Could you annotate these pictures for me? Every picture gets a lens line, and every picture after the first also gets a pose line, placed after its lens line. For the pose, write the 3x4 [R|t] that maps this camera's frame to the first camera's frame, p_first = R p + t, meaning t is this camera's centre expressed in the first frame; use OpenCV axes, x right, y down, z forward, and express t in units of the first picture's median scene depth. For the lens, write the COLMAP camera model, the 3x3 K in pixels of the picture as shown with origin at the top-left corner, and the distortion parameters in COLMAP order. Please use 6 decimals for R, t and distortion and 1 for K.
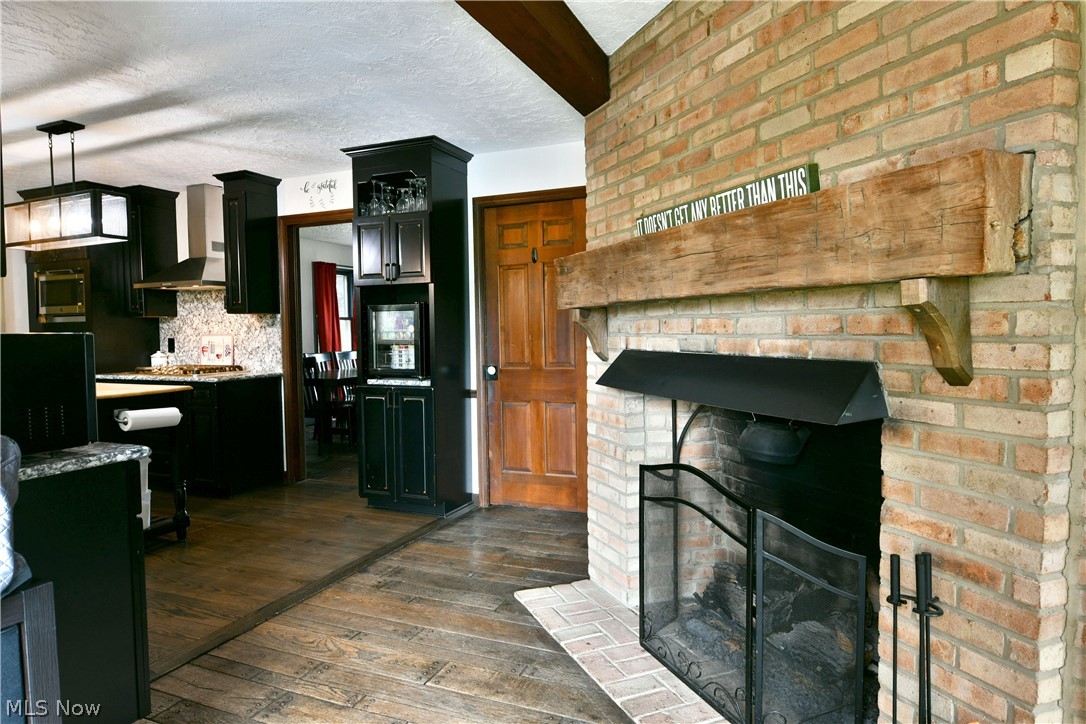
lens RADIAL K [[659.2, 0, 544.0], [0, 659.2, 360.8], [0, 0, 1]] dist [-0.015005, -0.003465]
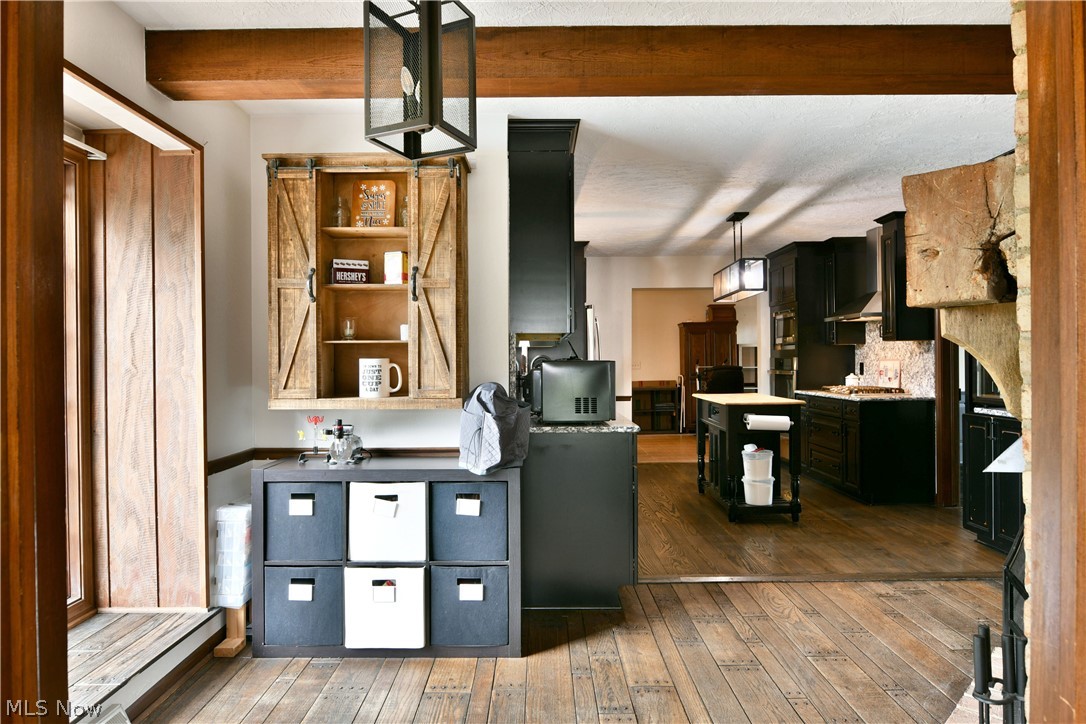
lens RADIAL K [[659.2, 0, 533.7], [0, 659.2, 360.7], [0, 0, 1]] dist [-0.015005, -0.003465]
pose [[0.368818, 0.006050, -0.929482, 0.353439], [-0.037958, 0.999243, -0.008558, -0.007025], [0.928726, 0.038438, 0.368768, 0.039258]]
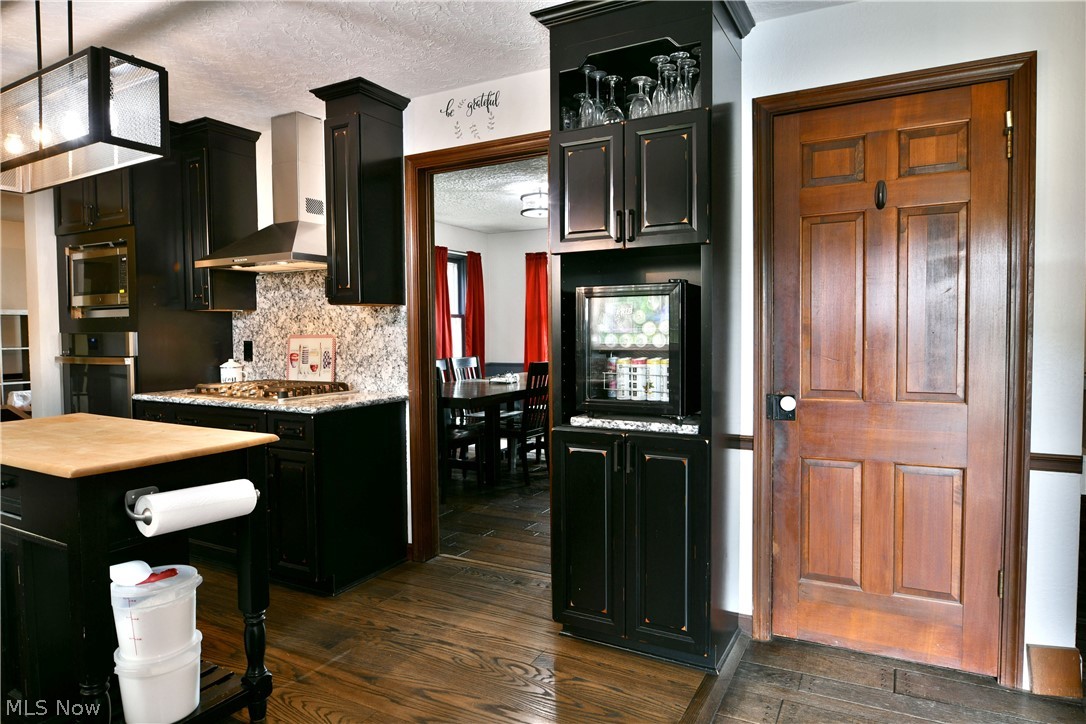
lens RADIAL K [[659.2, 0, 543.7], [0, 659.2, 360.6], [0, 0, 1]] dist [-0.015005, -0.003465]
pose [[0.994649, 0.008382, -0.102968, -0.214091], [-0.008496, 0.999964, -0.000668, -0.018581], [0.102958, 0.001540, 0.994684, 0.393333]]
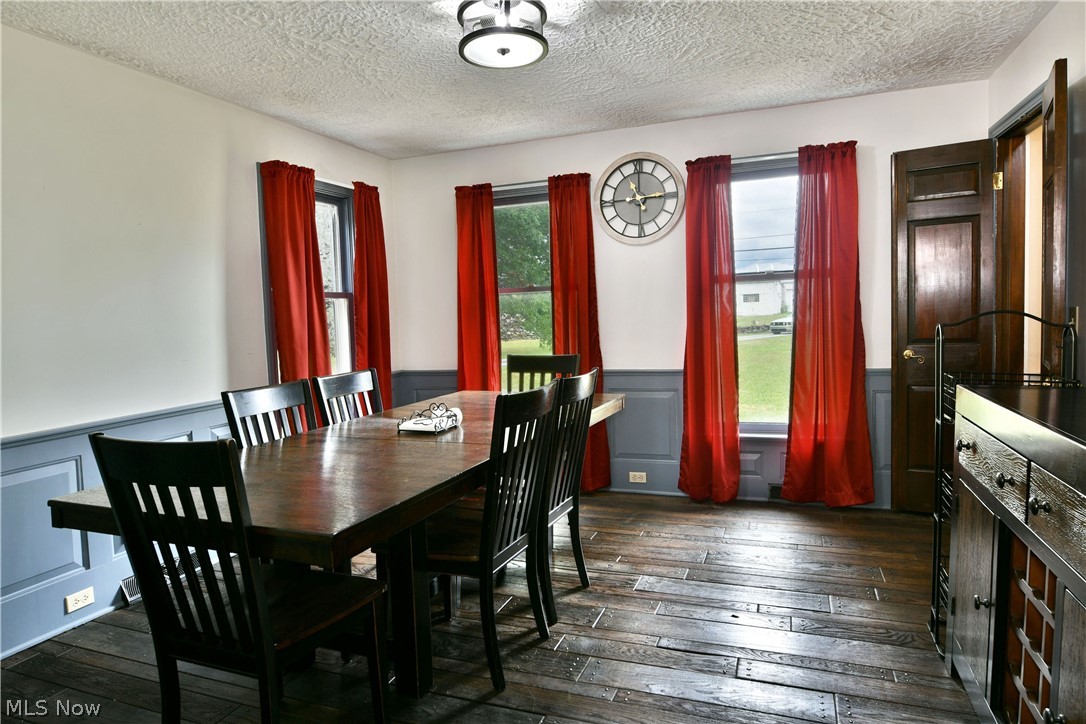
lens RADIAL K [[659.2, 0, 542.6], [0, 659.2, 360.9], [0, 0, 1]] dist [-0.015005, -0.003465]
pose [[0.999510, -0.022165, 0.022080, -0.327787], [0.021760, 0.999594, 0.018393, -0.045270], [-0.022479, -0.017903, 0.999587, 1.037627]]
